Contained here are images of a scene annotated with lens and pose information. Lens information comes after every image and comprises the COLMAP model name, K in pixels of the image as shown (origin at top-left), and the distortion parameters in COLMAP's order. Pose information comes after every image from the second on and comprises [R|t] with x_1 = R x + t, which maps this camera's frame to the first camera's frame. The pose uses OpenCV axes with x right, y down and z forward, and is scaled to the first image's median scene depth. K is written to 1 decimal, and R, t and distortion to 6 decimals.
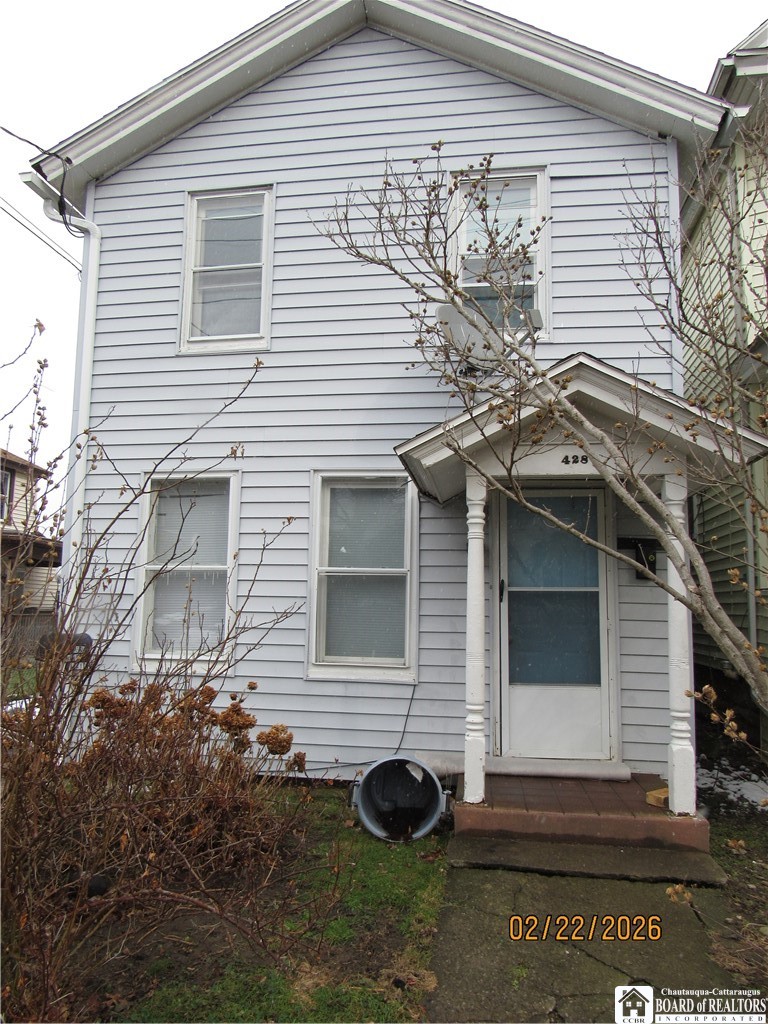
lens RADIAL K [[727.4, 0, 384.7], [0, 727.4, 515.7], [0, 0, 1]] dist [-0.054678, 0.033650]
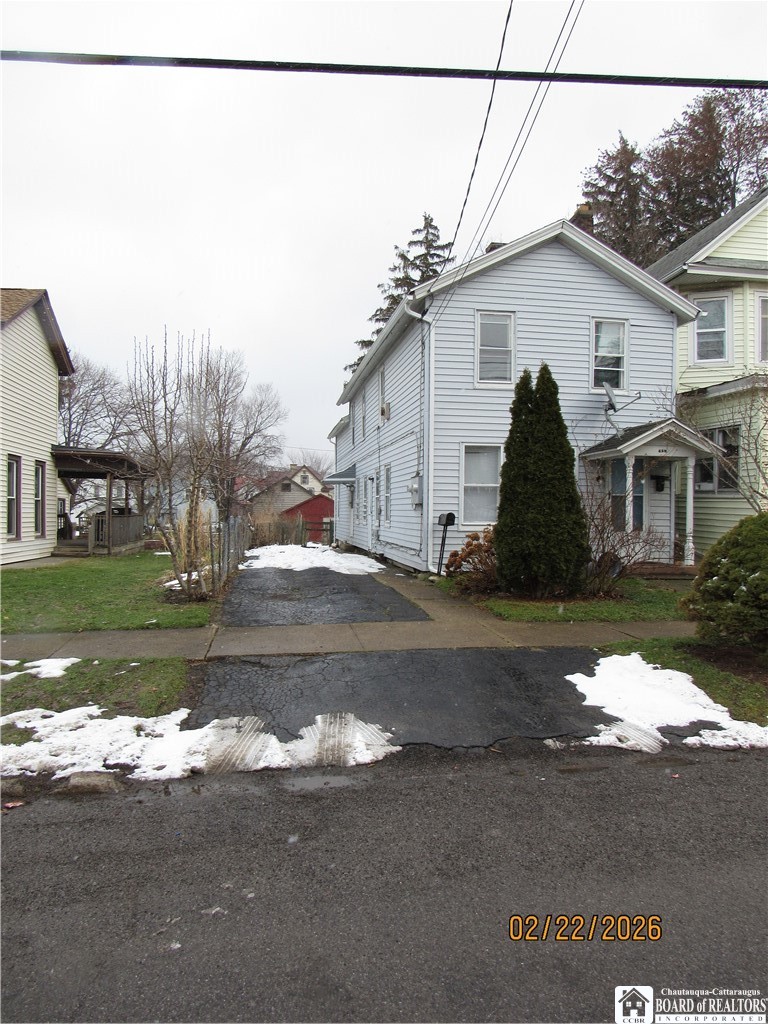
lens RADIAL K [[727.4, 0, 383.5], [0, 727.4, 510.2], [0, 0, 1]] dist [-0.054678, 0.033650]
pose [[0.950682, -0.008222, 0.310059, -1.427026], [-0.029682, 0.992649, 0.117332, -0.122970], [-0.308745, -0.120748, 0.943449, -1.198485]]
